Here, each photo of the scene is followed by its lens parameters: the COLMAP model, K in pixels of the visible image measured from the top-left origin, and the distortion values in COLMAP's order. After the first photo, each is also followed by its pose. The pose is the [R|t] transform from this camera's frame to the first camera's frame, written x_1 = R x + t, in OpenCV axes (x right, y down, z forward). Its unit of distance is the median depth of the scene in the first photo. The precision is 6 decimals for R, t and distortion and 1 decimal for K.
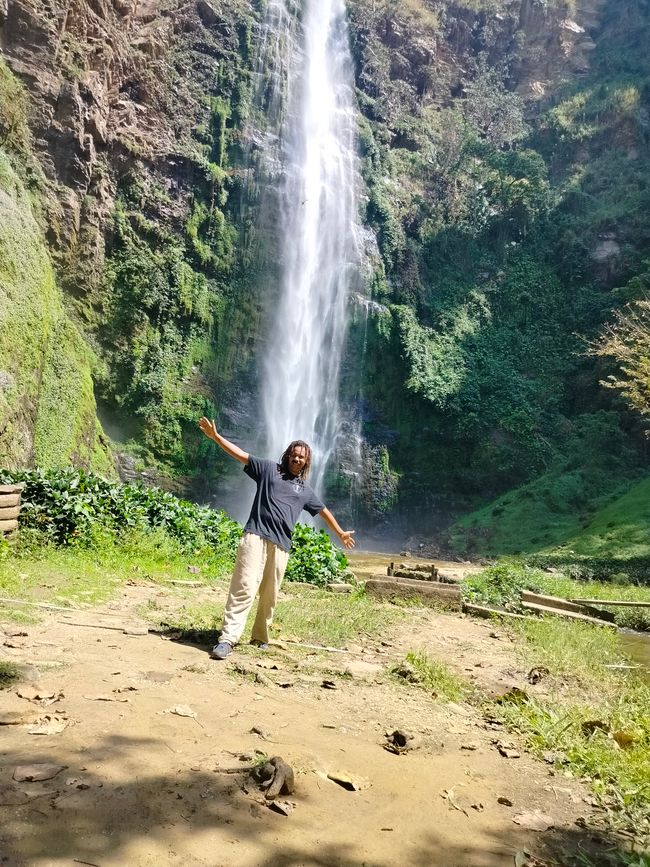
lens RADIAL K [[658.5, 0, 333.6], [0, 658.5, 432.7], [0, 0, 1]] dist [0.055550, -0.050384]
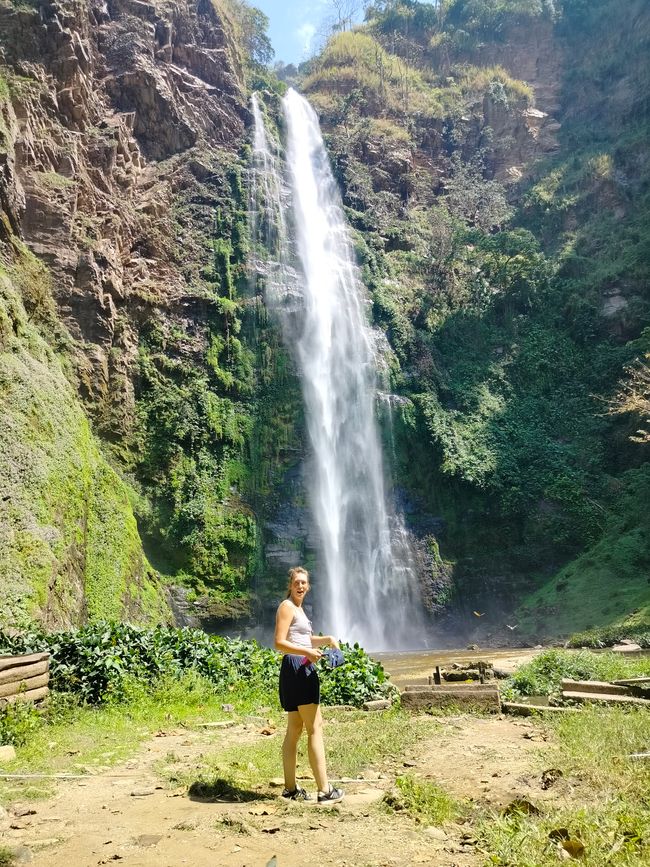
lens RADIAL K [[655.7, 0, 327.0], [0, 655.7, 429.4], [0, 0, 1]] dist [0.132913, -0.251849]
pose [[0.983209, -0.172817, -0.058603, 0.009225], [0.161789, 0.974077, -0.158107, -0.002677], [0.084408, 0.145971, 0.985681, -0.005738]]
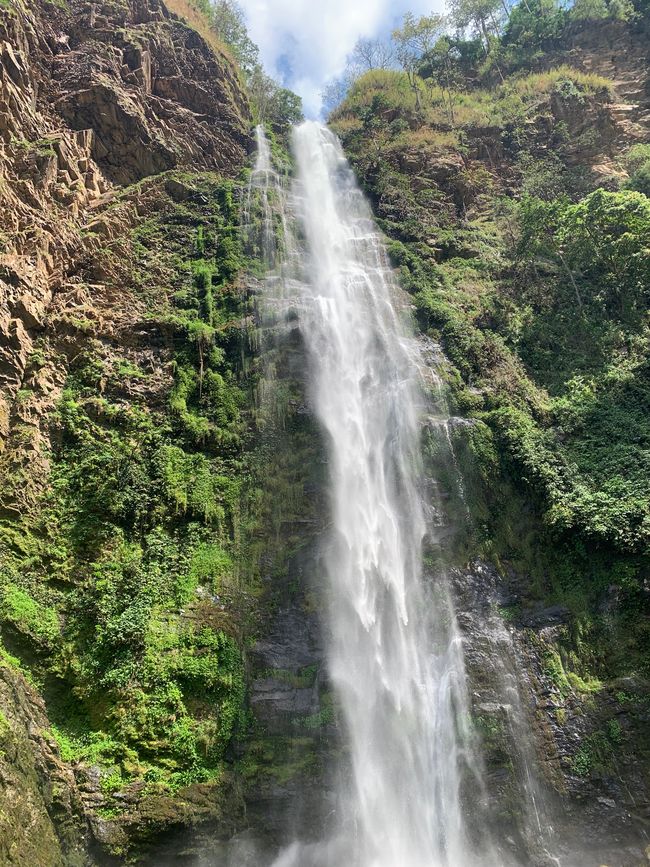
lens RADIAL K [[678.6, 0, 329.2], [0, 678.6, 429.8], [0, 0, 1]] dist [0.056657, -0.091551]
pose [[0.934636, -0.306237, -0.180760, 0.065902], [0.212075, 0.888041, -0.407931, 0.057365], [0.285446, 0.342932, 0.894940, 0.403619]]
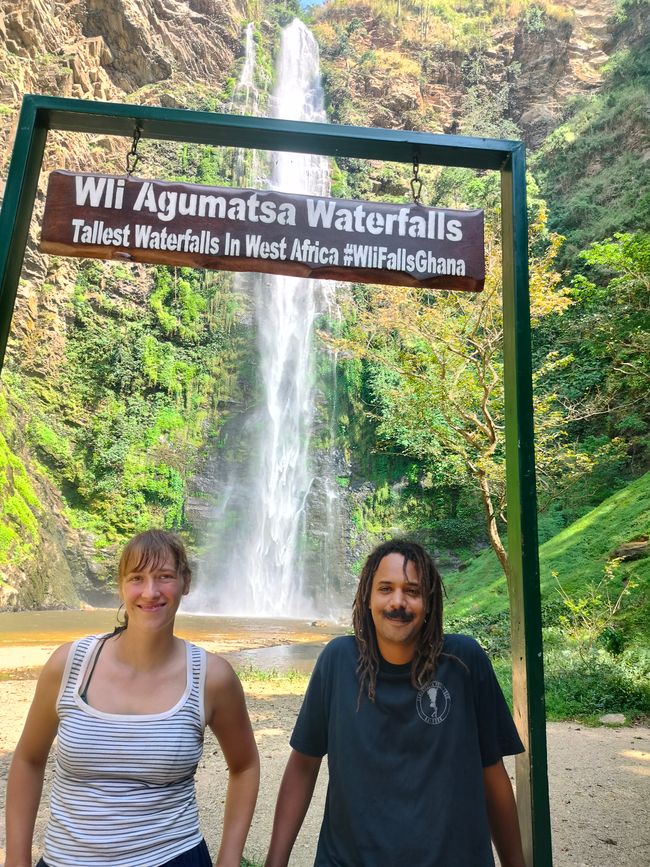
lens RADIAL K [[646.2, 0, 328.5], [0, 646.2, 432.4], [0, 0, 1]] dist [0.052654, -0.060978]
pose [[0.972997, -0.104762, -0.205676, 0.230953], [0.082541, 0.990067, -0.113814, 0.025034], [0.215556, 0.093764, 0.971979, 0.112665]]
